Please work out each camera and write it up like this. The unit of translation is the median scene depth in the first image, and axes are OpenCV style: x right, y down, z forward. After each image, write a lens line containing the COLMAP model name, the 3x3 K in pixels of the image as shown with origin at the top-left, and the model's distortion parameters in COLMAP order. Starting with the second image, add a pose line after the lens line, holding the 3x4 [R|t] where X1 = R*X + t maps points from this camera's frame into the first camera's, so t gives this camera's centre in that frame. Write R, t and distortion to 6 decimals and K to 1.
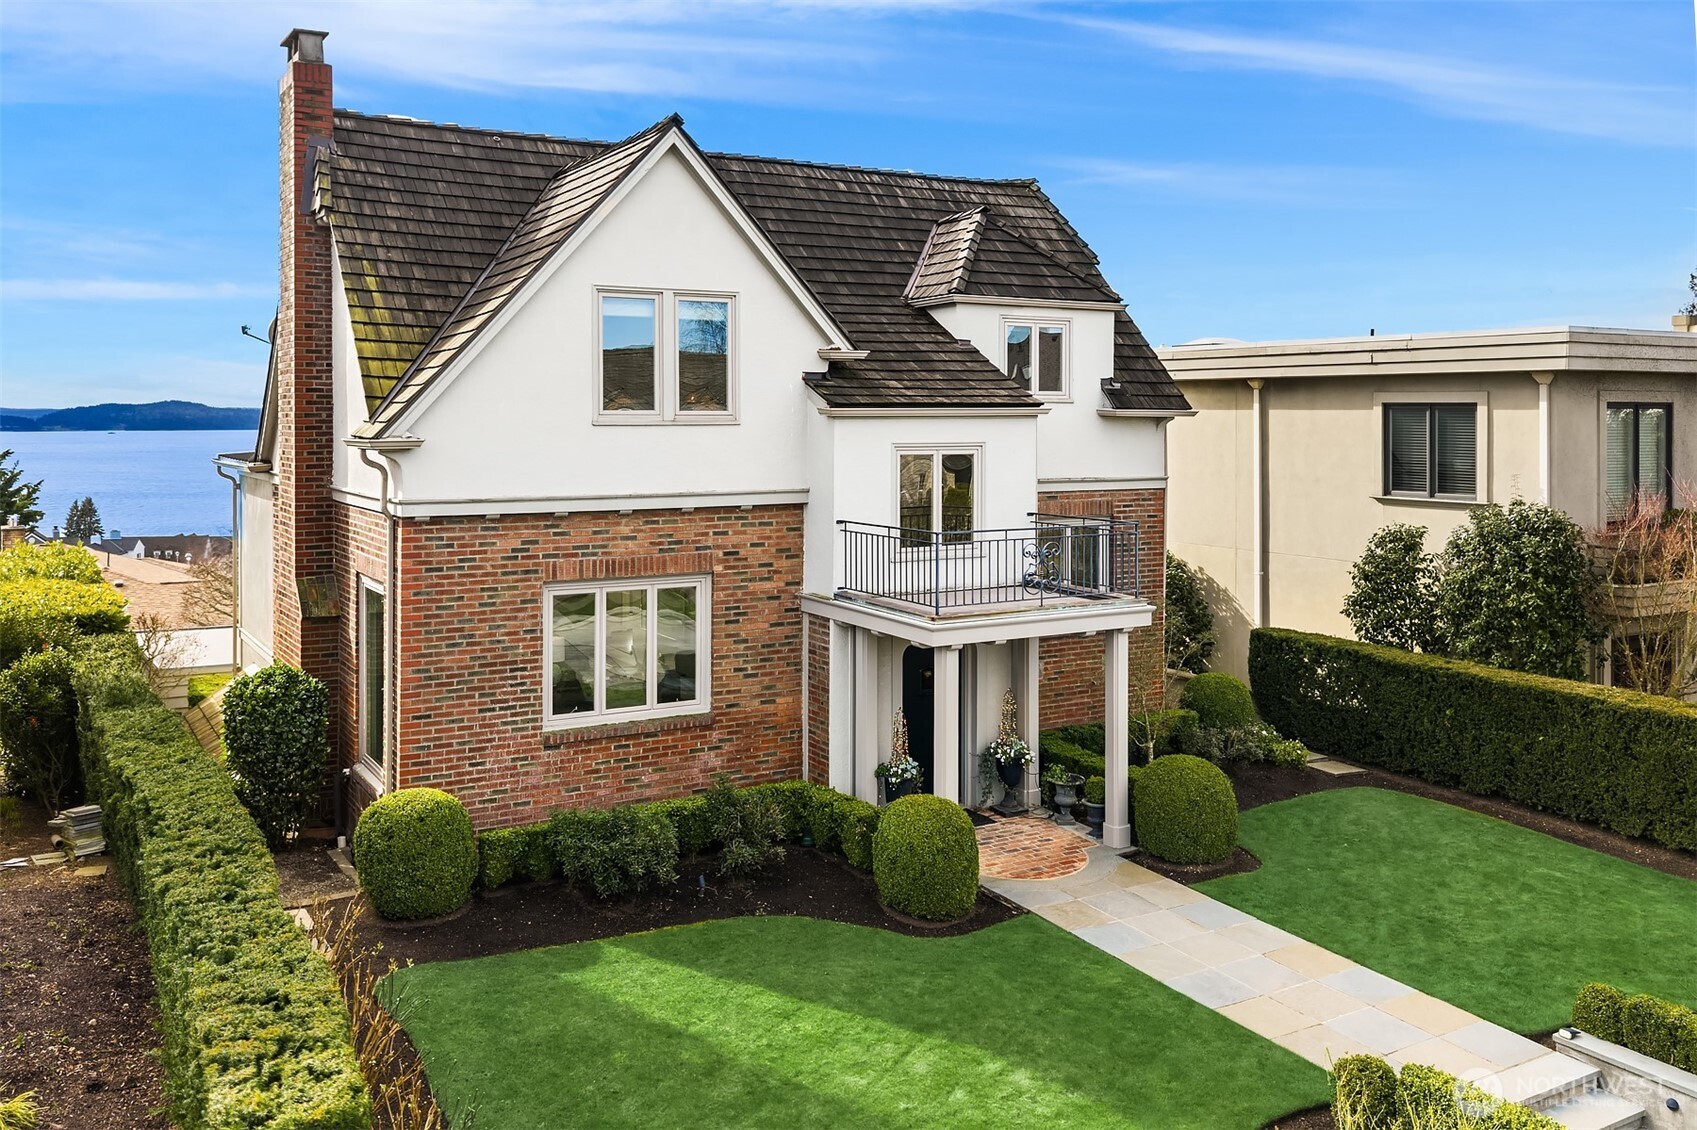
lens RADIAL K [[1423.4, 0, 847.8], [0, 1423.4, 456.5], [0, 0, 1]] dist [0.012748, -0.003368]
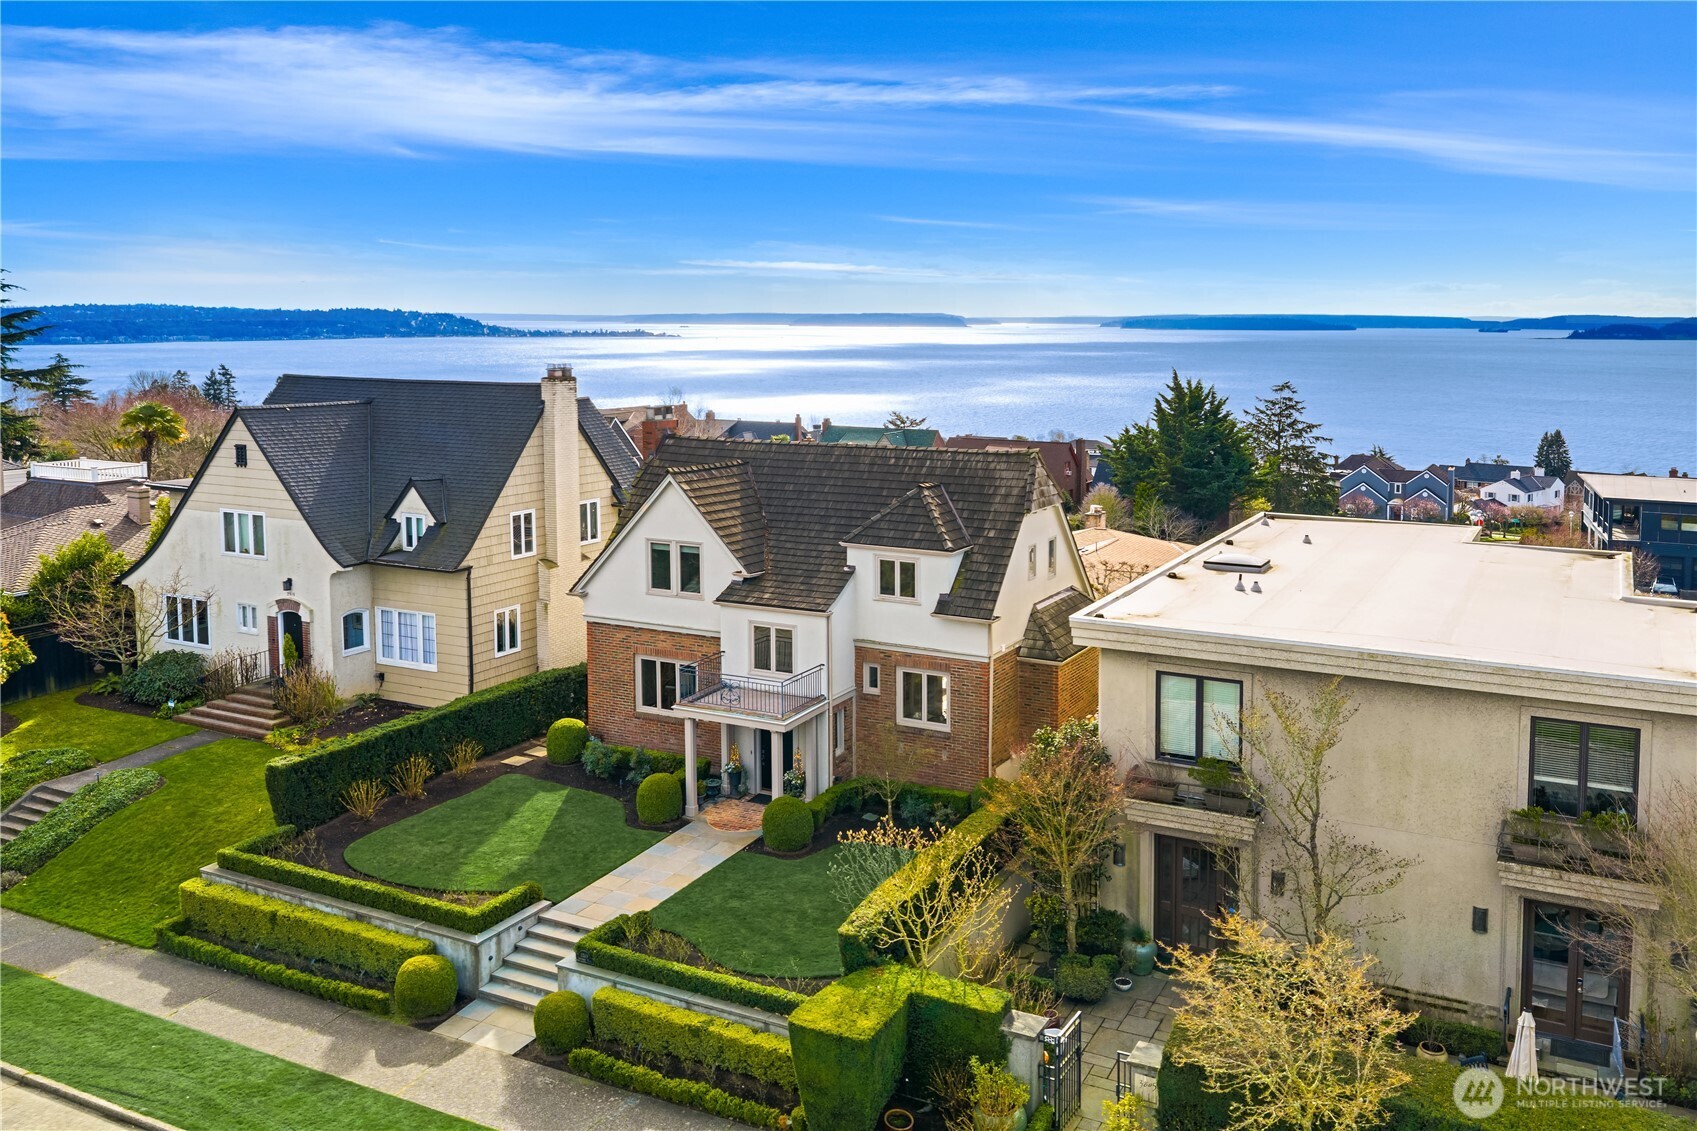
lens RADIAL K [[1370.7, 0, 902.3], [0, 1370.7, 567.2], [0, 0, 1]] dist [0.005806, -0.001427]
pose [[0.555733, 0.154019, -0.816970, 1.844718], [-0.040076, 0.986510, 0.158720, -0.427048], [0.830394, -0.055465, 0.554408, 0.068924]]
